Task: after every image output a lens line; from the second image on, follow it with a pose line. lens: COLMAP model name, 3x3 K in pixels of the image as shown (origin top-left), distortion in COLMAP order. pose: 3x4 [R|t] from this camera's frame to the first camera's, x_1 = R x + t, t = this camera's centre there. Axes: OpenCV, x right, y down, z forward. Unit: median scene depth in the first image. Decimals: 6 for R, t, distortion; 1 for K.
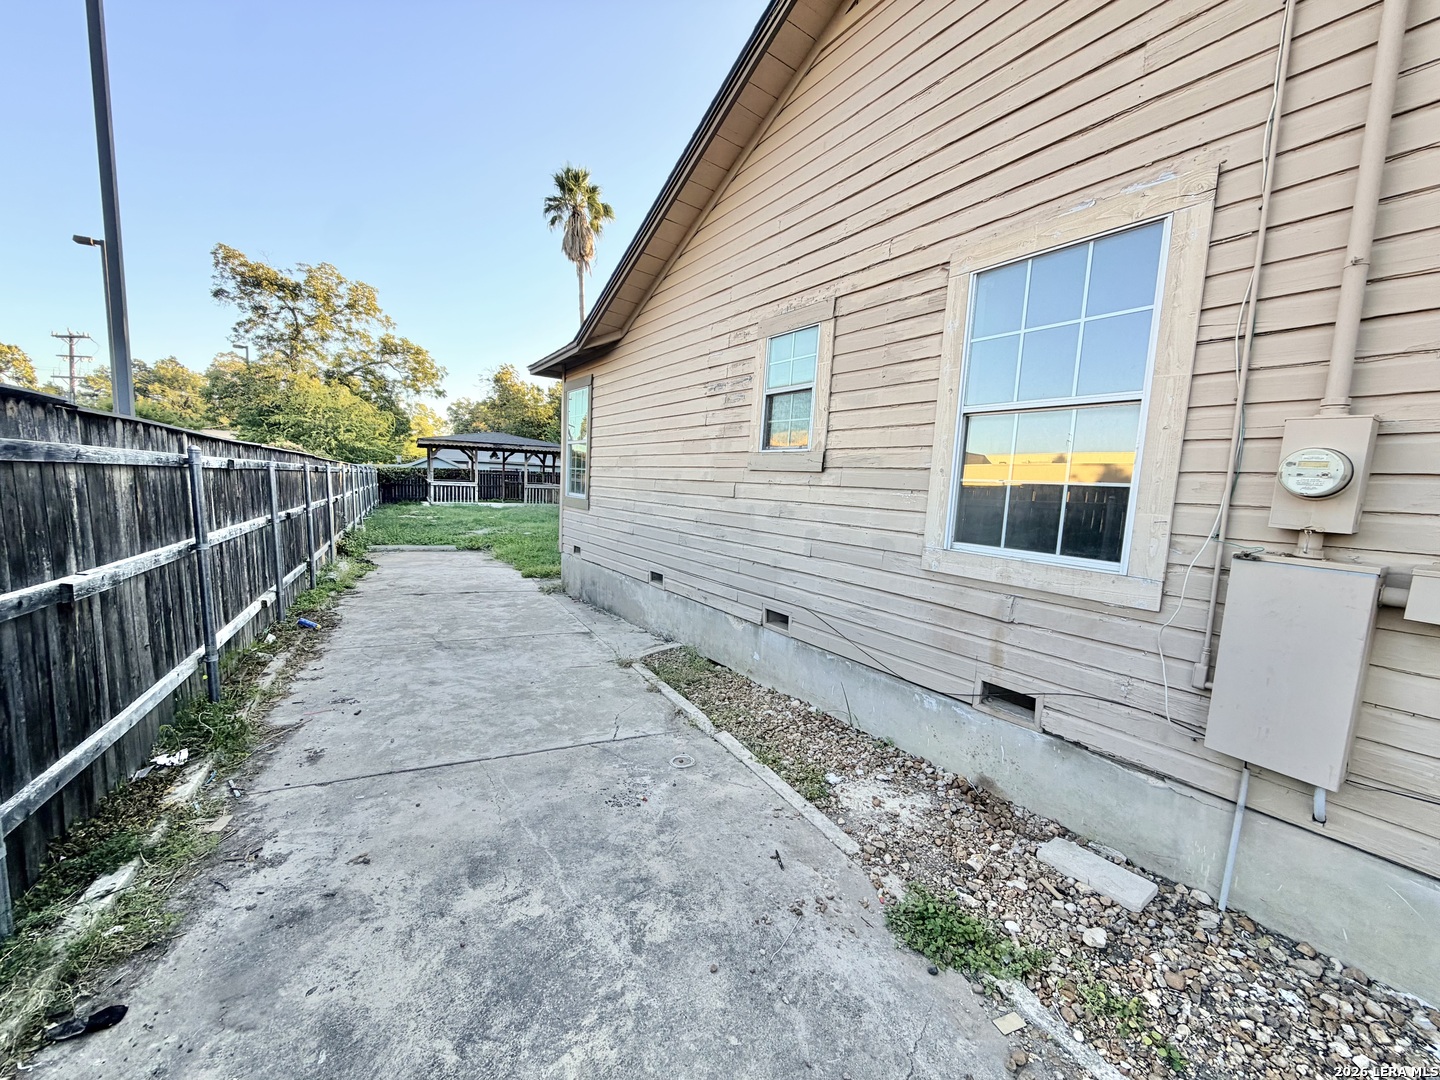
lens RADIAL K [[573.6, 0, 717.2], [0, 573.6, 545.2], [0, 0, 1]] dist [0.000068, 0.000506]
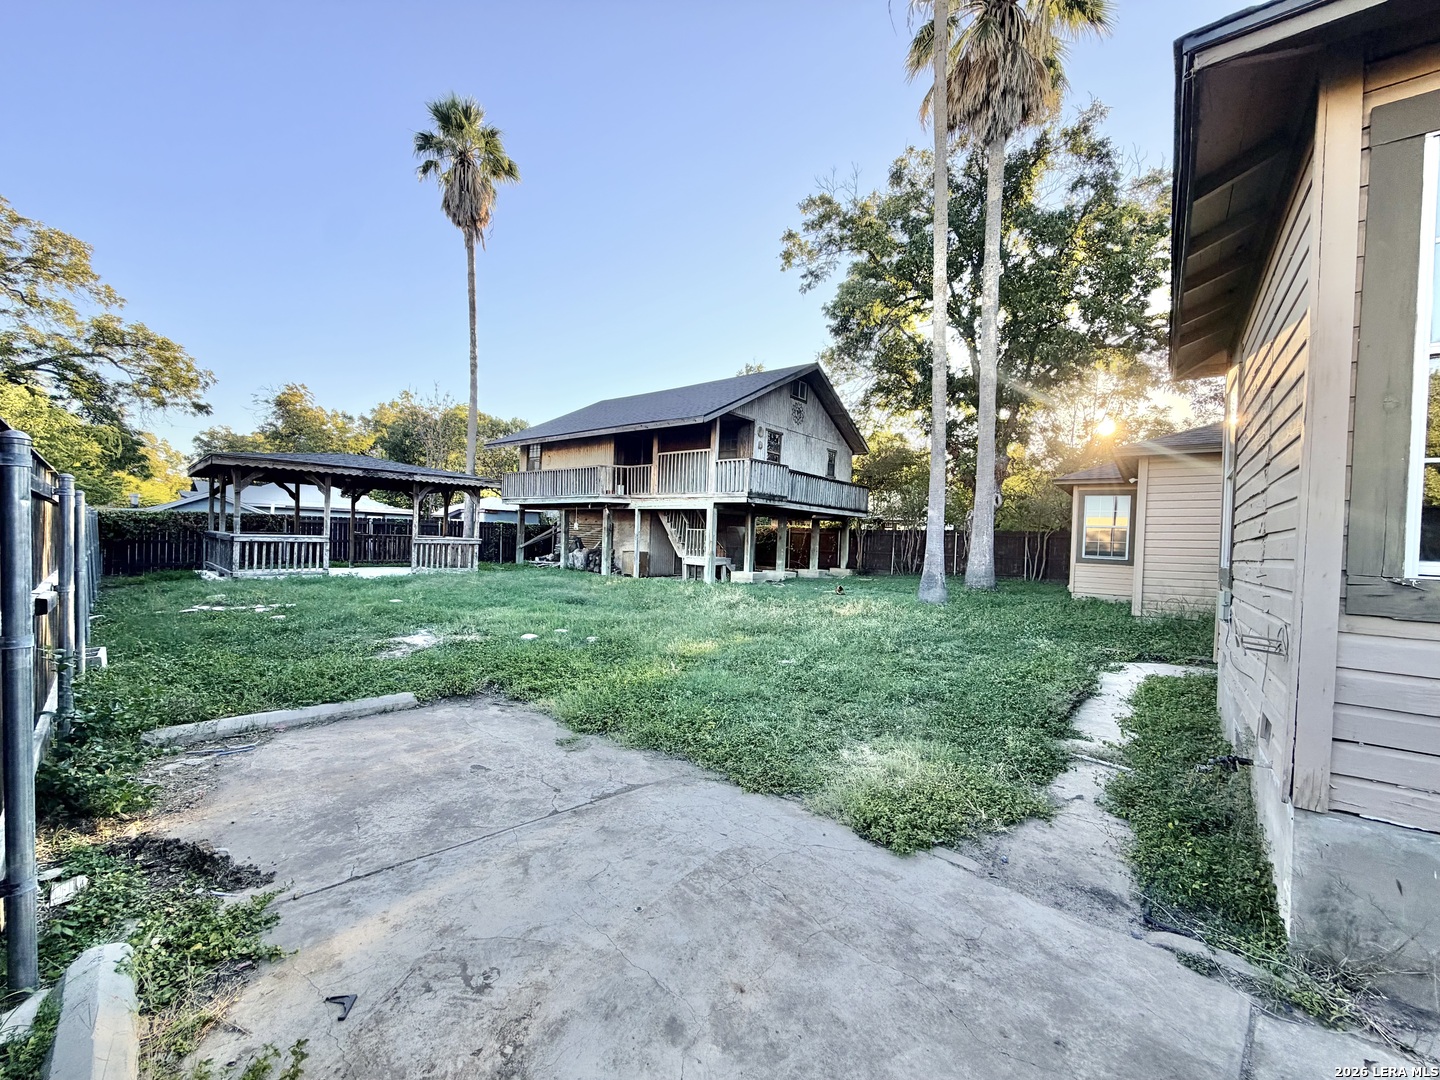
lens RADIAL K [[573.6, 0, 720.4], [0, 573.6, 549.5], [0, 0, 1]] dist [0.000068, 0.000506]
pose [[0.948159, -0.018761, 0.317241, -0.130350], [0.043787, 0.996447, -0.071942, -0.020891], [-0.314764, 0.082104, 0.945612, 0.188797]]
